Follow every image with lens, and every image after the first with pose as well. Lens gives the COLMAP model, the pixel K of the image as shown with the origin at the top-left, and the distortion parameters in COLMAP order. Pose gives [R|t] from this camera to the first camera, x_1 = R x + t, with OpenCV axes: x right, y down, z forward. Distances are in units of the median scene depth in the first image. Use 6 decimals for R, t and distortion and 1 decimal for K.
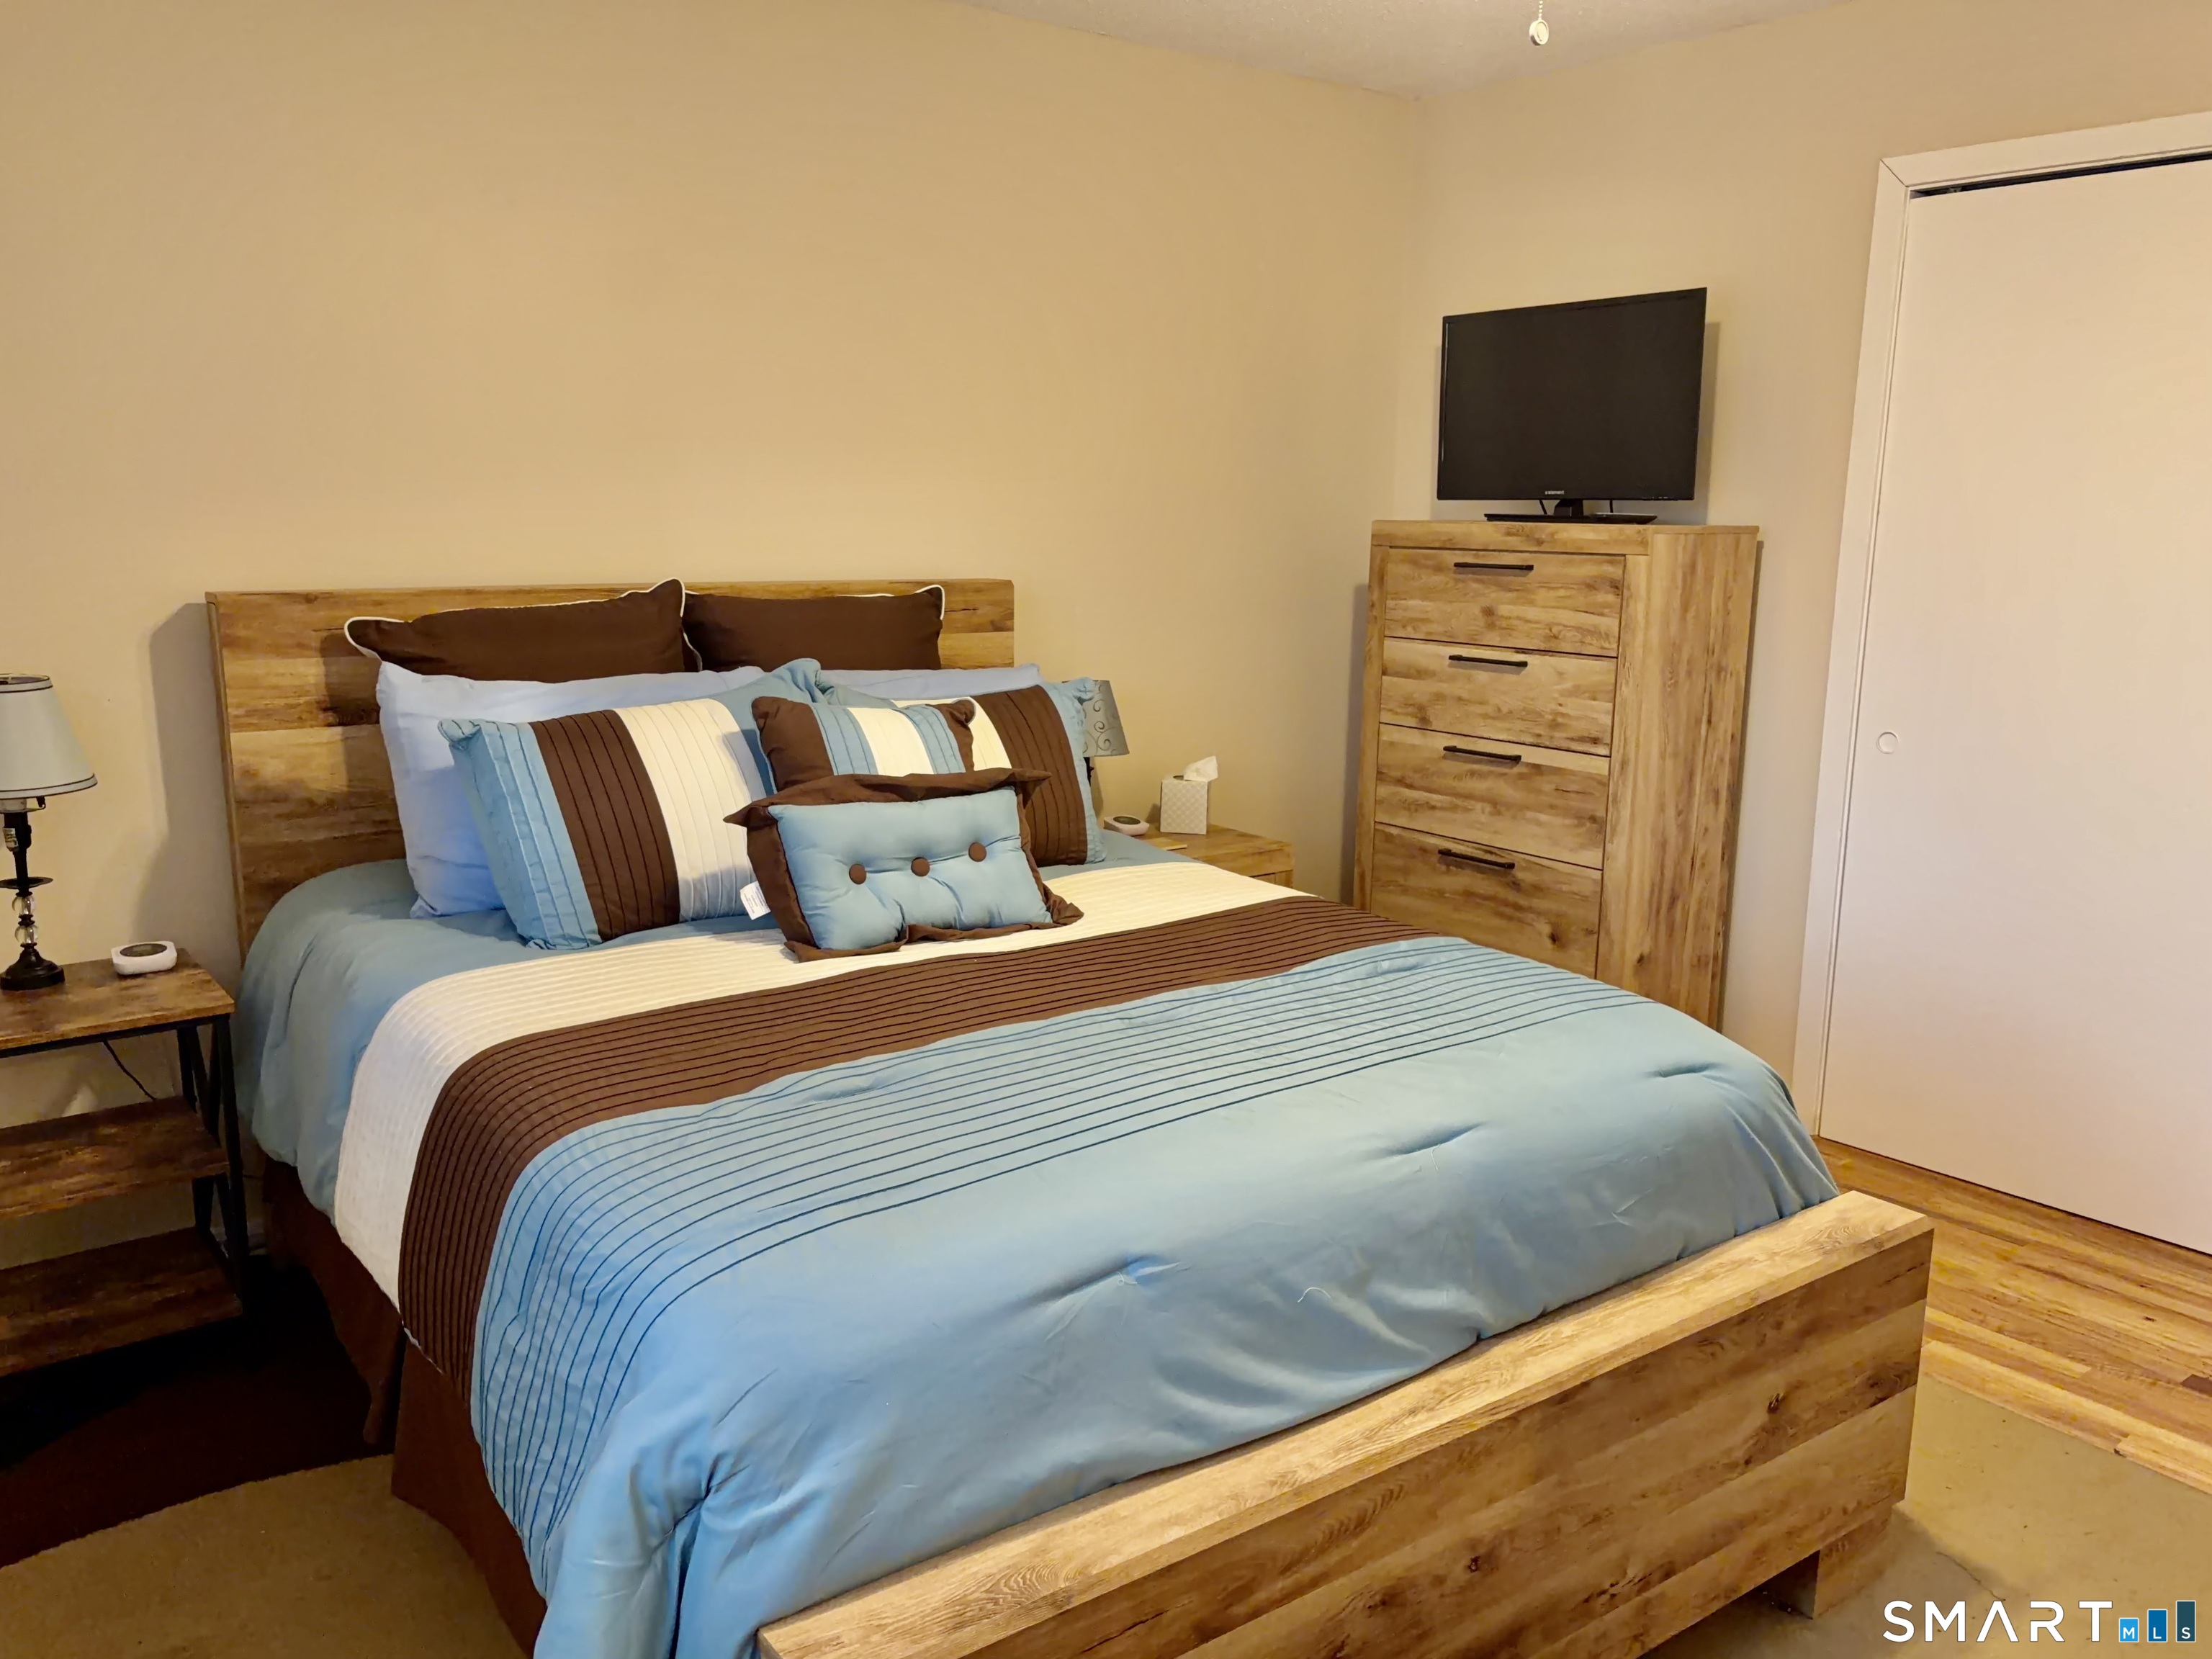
lens RADIAL K [[1705.4, 0, 1126.5], [0, 1705.4, 844.9], [0, 0, 1]] dist [-0.016241, 0.027506]
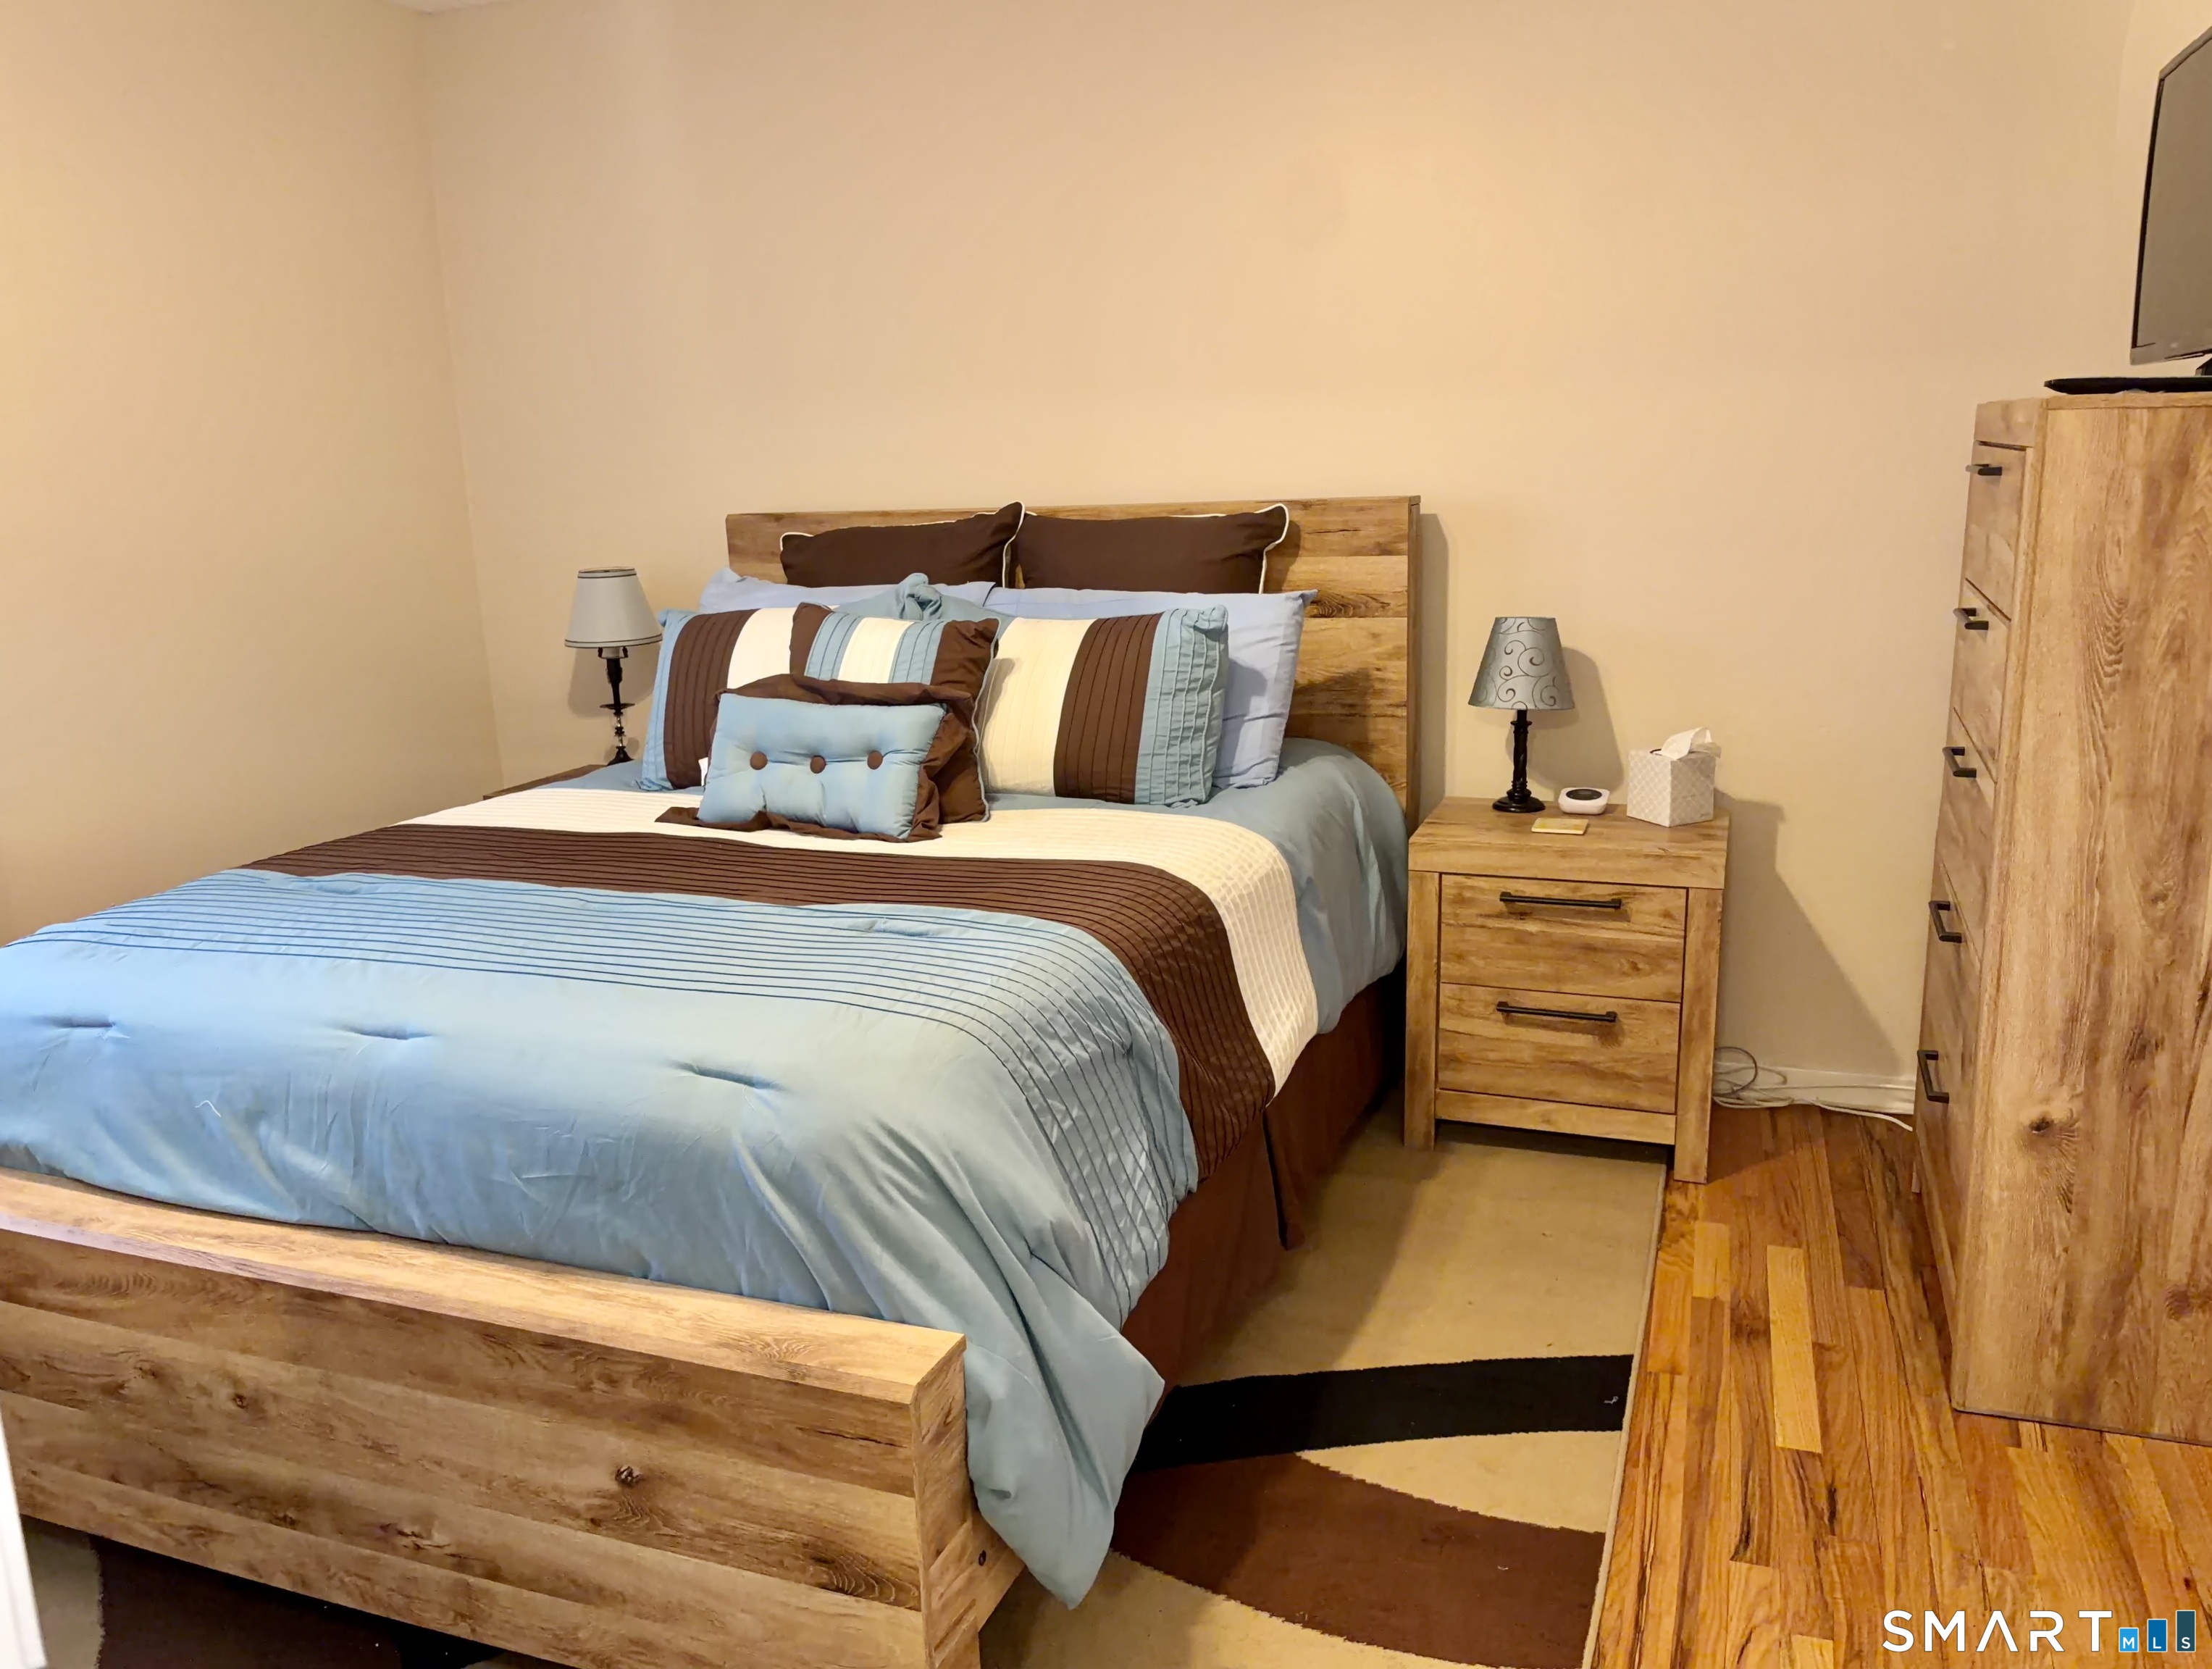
lens RADIAL K [[1741.9, 0, 1088.1], [0, 1741.9, 831.6], [0, 0, 1]] dist [0.041897, -0.056617]
pose [[0.529839, 0.151911, -0.834382, 0.939223], [-0.129412, 0.986788, 0.097481, -0.078540], [0.838167, 0.056330, 0.542498, 0.565280]]
